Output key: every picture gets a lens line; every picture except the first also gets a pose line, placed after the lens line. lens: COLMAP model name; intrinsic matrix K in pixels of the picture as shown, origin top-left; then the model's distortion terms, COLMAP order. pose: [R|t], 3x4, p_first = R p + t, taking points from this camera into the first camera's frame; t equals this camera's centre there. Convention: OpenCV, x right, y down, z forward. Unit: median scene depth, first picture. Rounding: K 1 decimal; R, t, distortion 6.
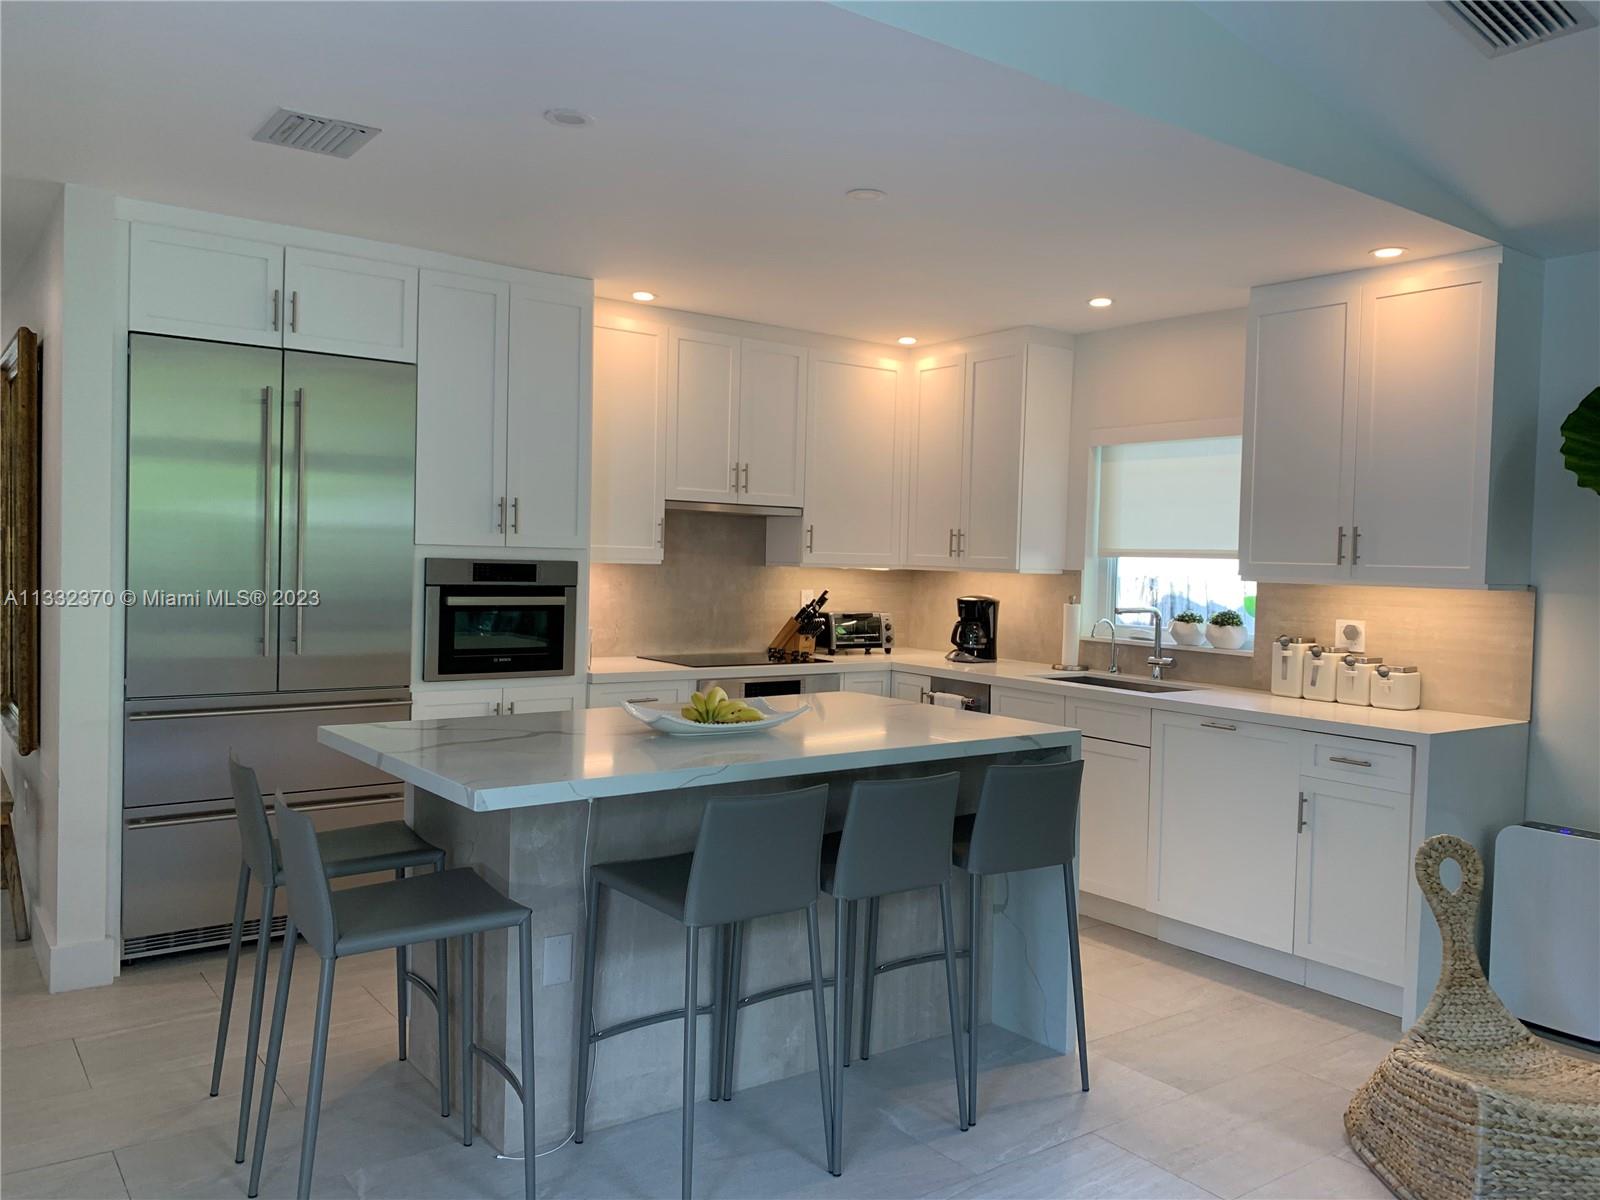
lens RADIAL K [[1223.0, 0, 797.5], [0, 1223.0, 595.5], [0, 0, 1]] dist [0.088633, -0.225037]
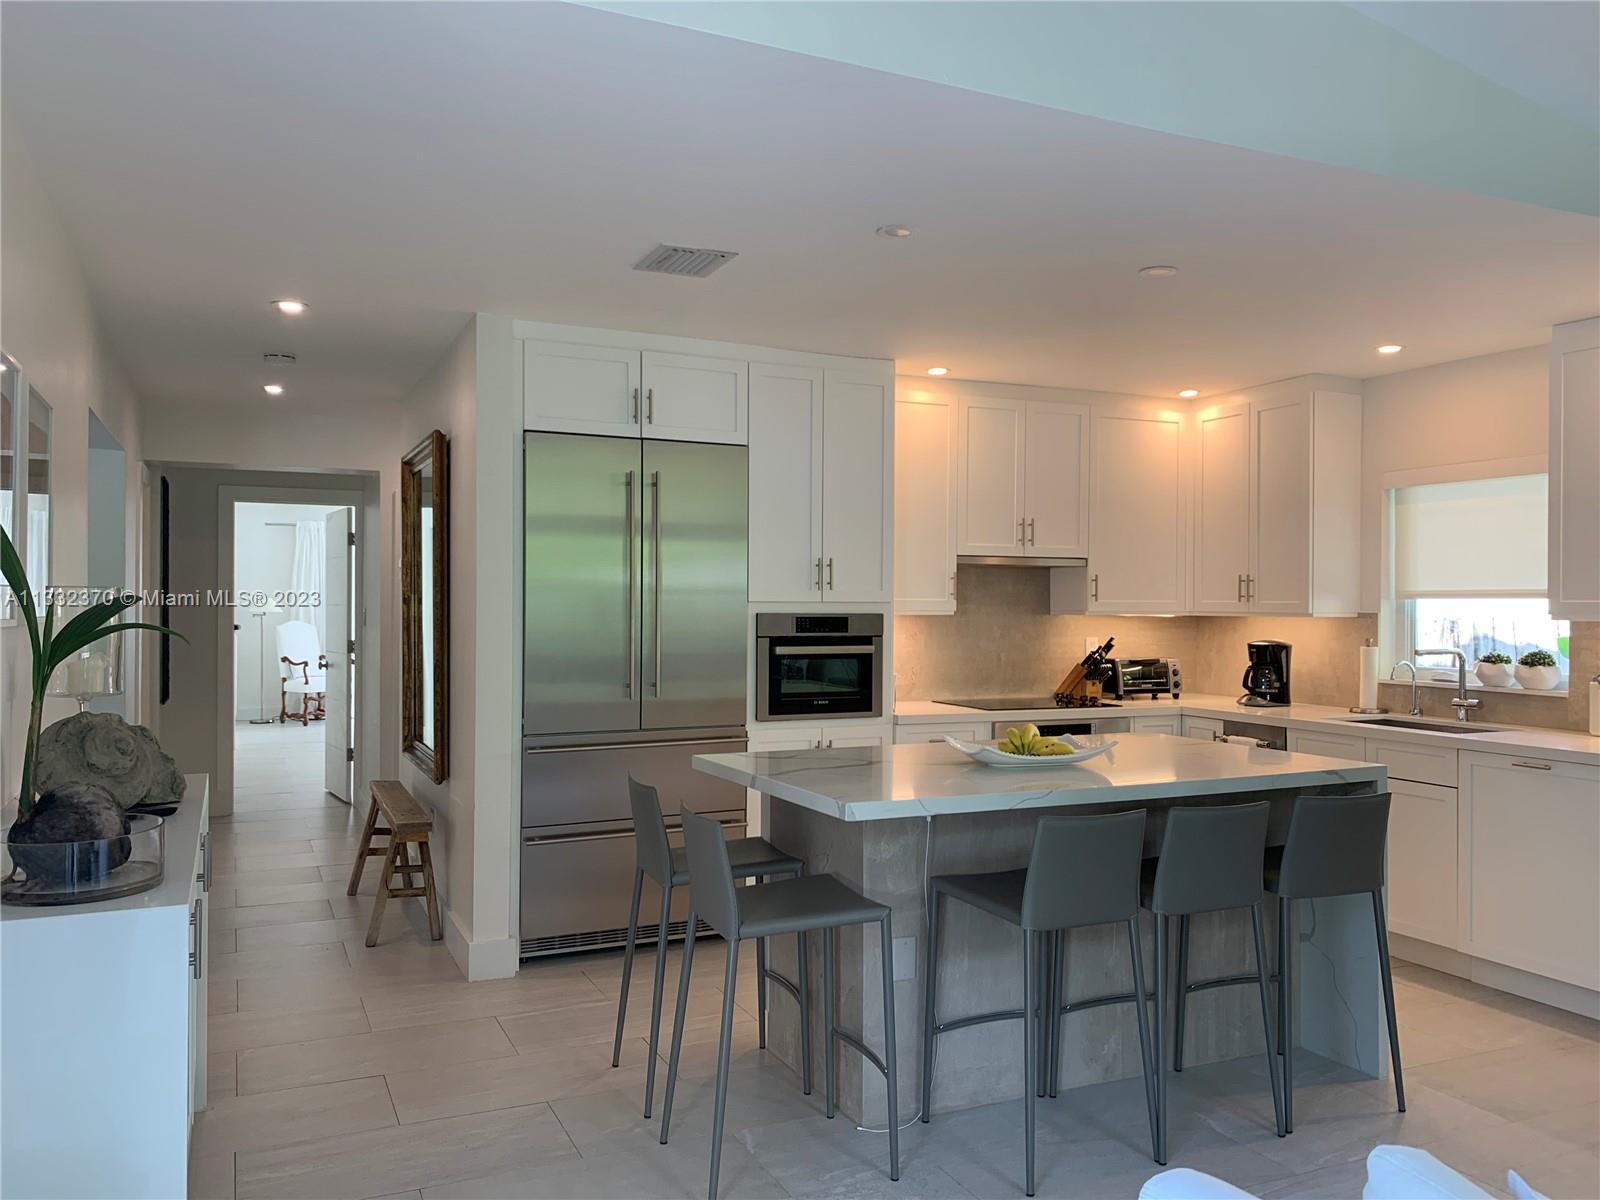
lens RADIAL K [[1221.6, 0, 800.9], [0, 1221.6, 605.5], [0, 0, 1]] dist [0.035020, -0.050008]
pose [[0.978841, -0.021785, -0.203460, -0.031349], [0.014589, 0.999216, -0.036801, 0.004461], [0.204103, 0.033055, 0.978391, -0.096424]]
